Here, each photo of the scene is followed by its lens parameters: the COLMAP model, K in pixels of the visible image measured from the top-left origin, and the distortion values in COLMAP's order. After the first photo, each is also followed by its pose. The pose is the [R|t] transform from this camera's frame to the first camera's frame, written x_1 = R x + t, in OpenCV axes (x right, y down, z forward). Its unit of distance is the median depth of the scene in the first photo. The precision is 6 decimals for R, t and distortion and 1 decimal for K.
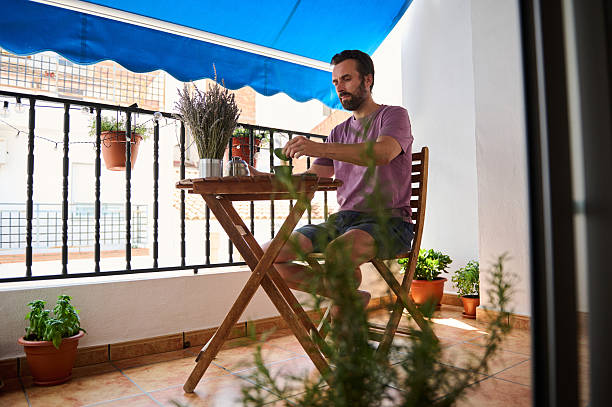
lens RADIAL K [[439.7, 0, 306.0], [0, 439.7, 203.5], [0, 0, 1]] dist [0.063742, -0.000190]
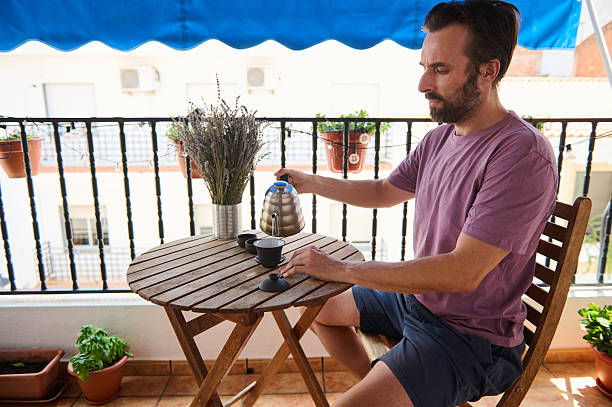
lens RADIAL K [[439.7, 0, 306.0], [0, 439.7, 203.5], [0, 0, 1]] dist [0.063742, -0.000190]
pose [[0.845072, 0.133723, -0.517660, 0.269136], [-0.013135, 0.973118, 0.229934, -0.243174], [0.534491, -0.187511, 0.824111, 0.355460]]
